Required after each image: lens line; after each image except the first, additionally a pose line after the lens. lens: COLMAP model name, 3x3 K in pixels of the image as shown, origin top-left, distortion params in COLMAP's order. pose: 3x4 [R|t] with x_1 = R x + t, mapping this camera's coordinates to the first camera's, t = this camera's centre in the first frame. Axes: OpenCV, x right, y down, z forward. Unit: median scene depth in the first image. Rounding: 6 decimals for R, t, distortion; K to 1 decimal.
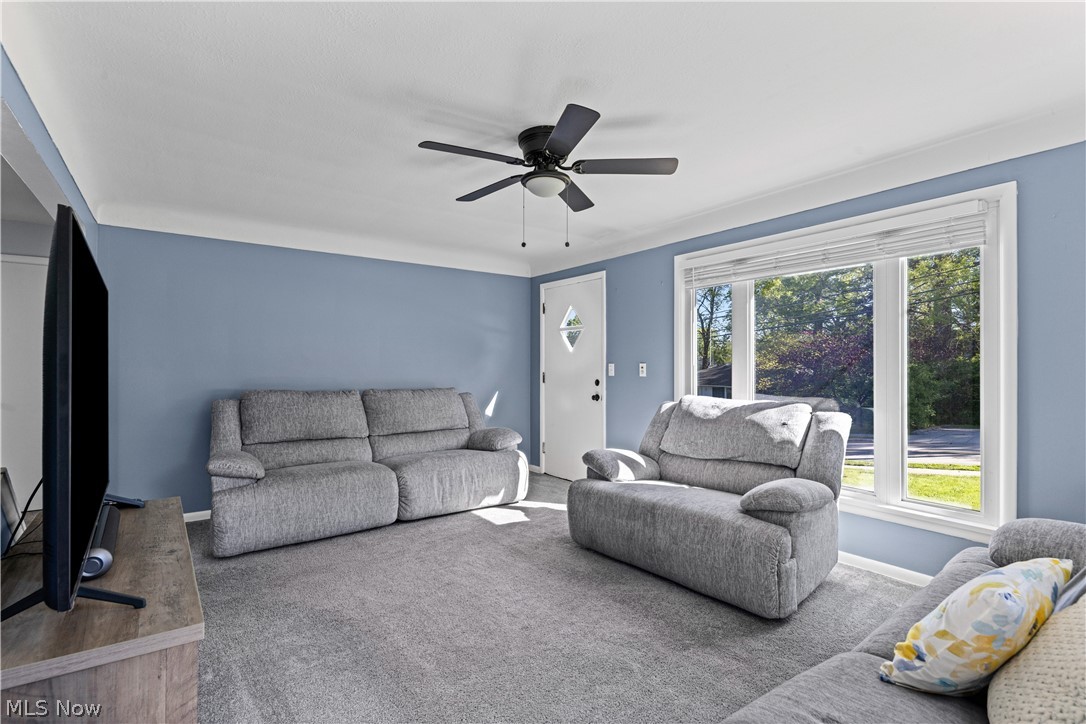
lens RADIAL K [[504.7, 0, 551.3], [0, 504.7, 361.0], [0, 0, 1]] dist [0.004800, 0.000344]
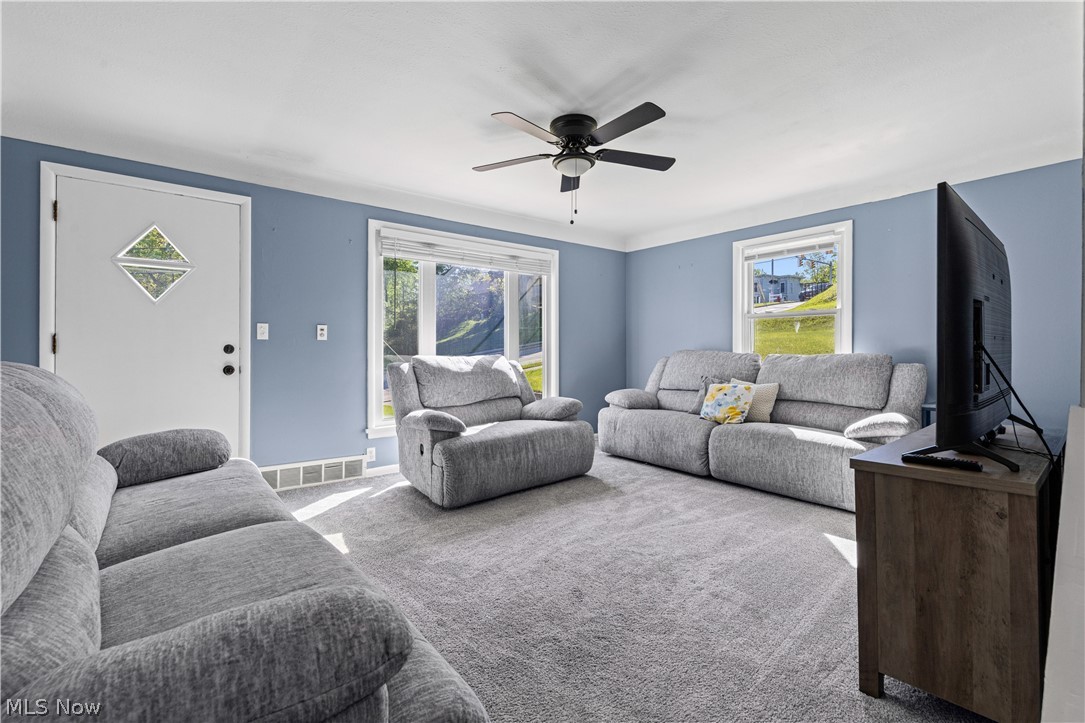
lens RADIAL K [[467.9, 0, 521.7], [0, 467.9, 346.7], [0, 0, 1]] dist [0.007823, -0.002581]
pose [[-0.008780, 0.005037, 0.999949, -0.683674], [-0.008738, 0.999949, -0.005114, 0.046673], [-0.999923, -0.008783, -0.008736, 0.710084]]
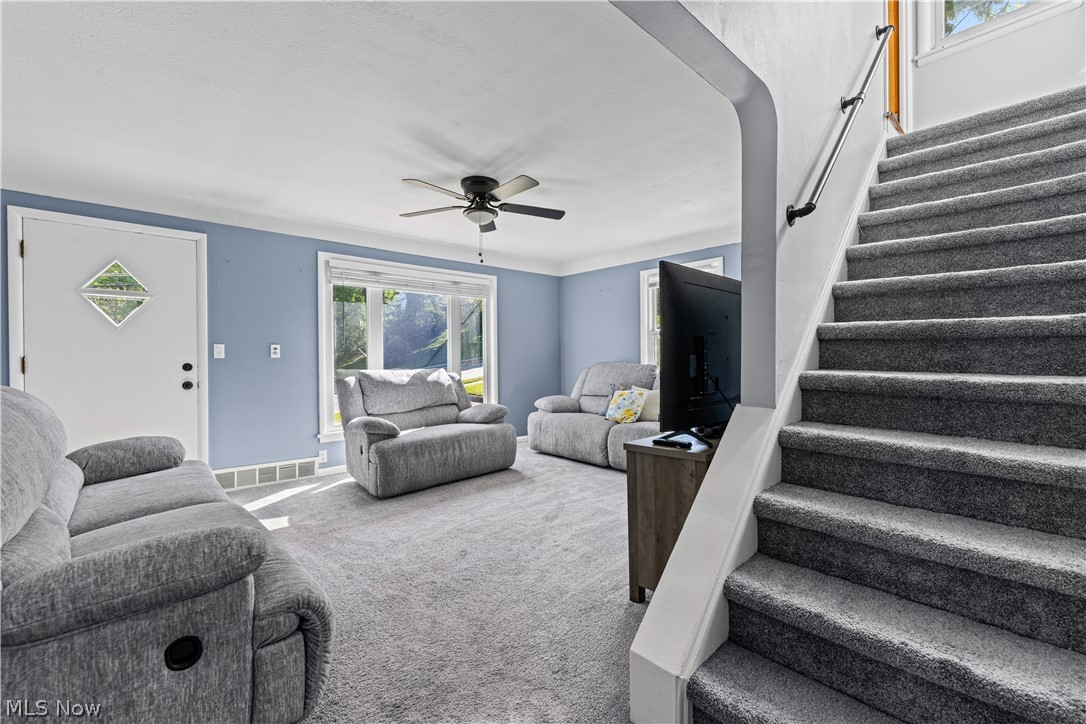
lens RADIAL K [[445.2, 0, 539.6], [0, 445.2, 359.1], [0, 0, 1]] dist [0.004250, -0.002040]
pose [[-0.093009, -0.002954, 0.995661, -0.809391], [0.000100, 0.999996, 0.002976, 0.032925], [-0.995665, 0.000376, -0.093008, 0.600204]]
